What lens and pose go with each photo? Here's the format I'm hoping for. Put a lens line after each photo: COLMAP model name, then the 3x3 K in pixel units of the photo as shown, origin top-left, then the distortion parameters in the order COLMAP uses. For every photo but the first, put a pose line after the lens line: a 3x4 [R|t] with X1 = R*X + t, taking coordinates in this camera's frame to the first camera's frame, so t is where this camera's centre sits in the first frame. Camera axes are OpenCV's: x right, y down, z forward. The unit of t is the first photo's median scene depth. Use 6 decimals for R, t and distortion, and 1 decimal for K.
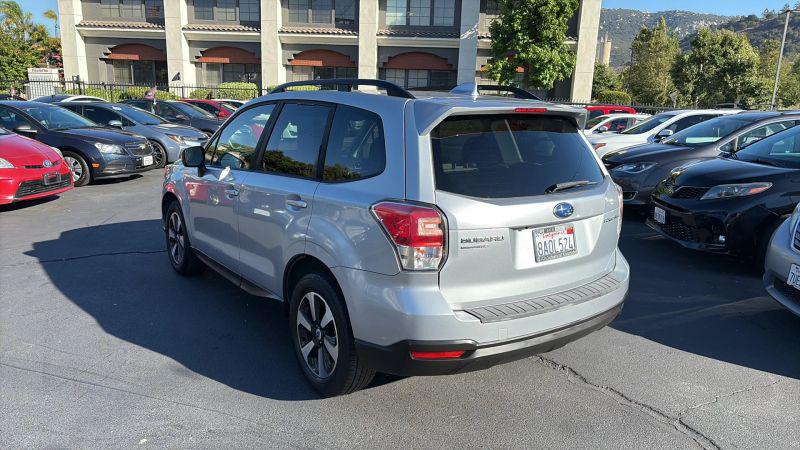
lens RADIAL K [[579.7, 0, 394.8], [0, 579.7, 223.1], [0, 0, 1]] dist [0.058411, -0.062328]
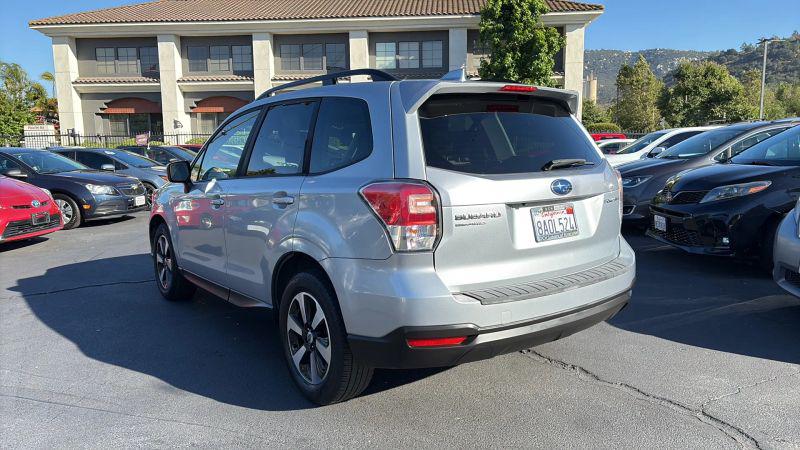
lens RADIAL K [[579.7, 0, 396.7], [0, 579.7, 214.7], [0, 0, 1]] dist [0.058411, -0.062328]
pose [[0.998963, -0.044823, 0.007935, 0.003662], [0.045356, 0.994918, -0.089899, 0.033005], [-0.003865, 0.090166, 0.995919, 0.019085]]
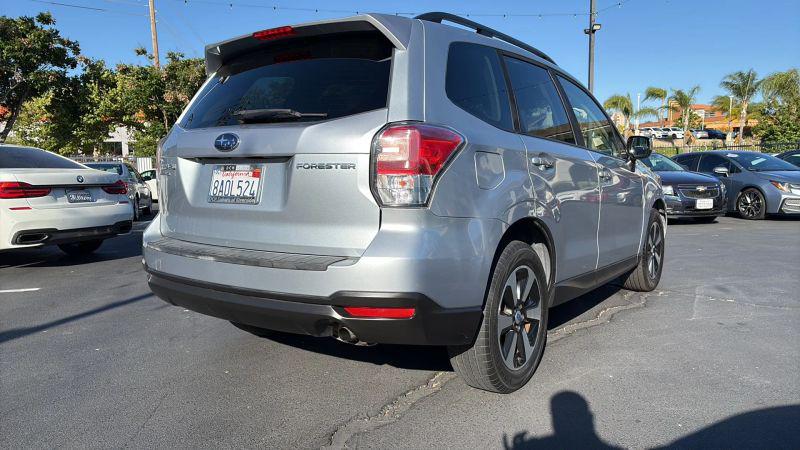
lens RADIAL K [[579.7, 0, 407.4], [0, 579.7, 229.8], [0, 0, 1]] dist [0.058411, -0.062328]
pose [[0.328951, 0.071411, -0.941643, 0.395212], [-0.184788, 0.982728, 0.009973, 0.015036], [0.926091, 0.170724, 0.336465, 0.334704]]
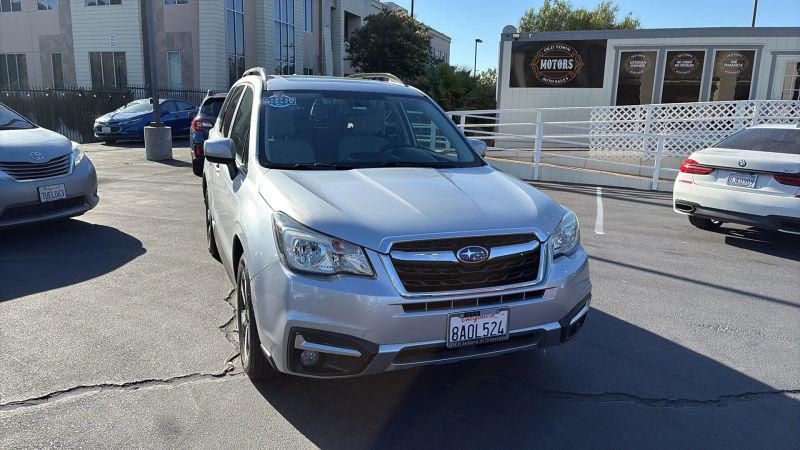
lens RADIAL K [[579.7, 0, 397.7], [0, 579.7, 223.9], [0, 0, 1]] dist [0.058411, -0.062328]
pose [[-0.969521, -0.099765, 0.223777, -0.241671], [-0.001787, 0.916199, 0.400719, -0.212253], [-0.245002, 0.388105, -0.888453, 1.054528]]
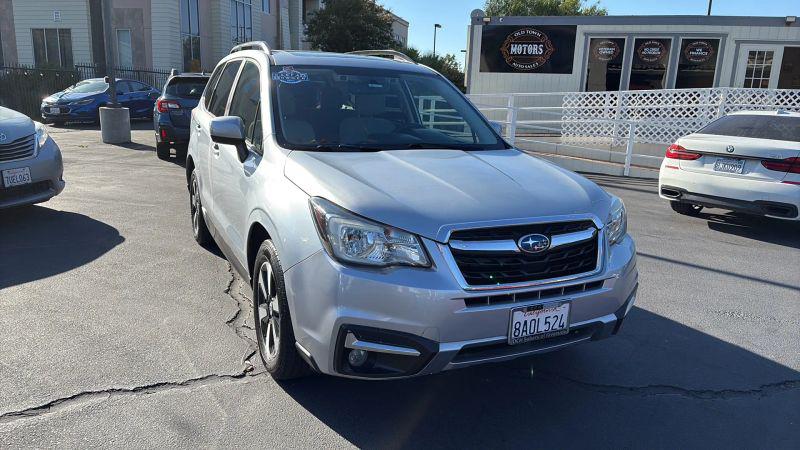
lens RADIAL K [[579.7, 0, 395.3], [0, 579.7, 224.0], [0, 0, 1]] dist [0.058411, -0.062328]
pose [[-0.983663, -0.101535, 0.148656, -0.186899], [-0.029826, 0.906272, 0.421642, -0.200555], [-0.177534, 0.410320, -0.894494, 1.040360]]
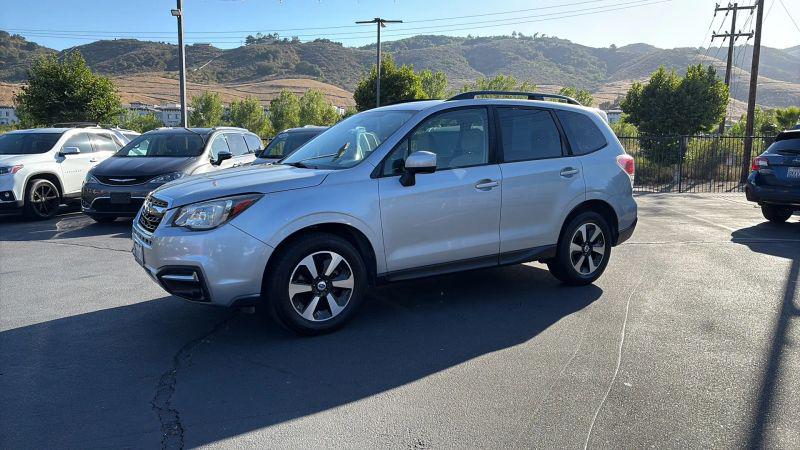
lens RADIAL K [[579.7, 0, 403.9], [0, 579.7, 223.9], [0, 0, 1]] dist [0.058411, -0.062328]
pose [[0.043258, -0.160276, 0.986124, -0.687233], [0.203772, 0.967714, 0.148345, -0.088055], [-0.978062, 0.194528, 0.074521, 0.531599]]
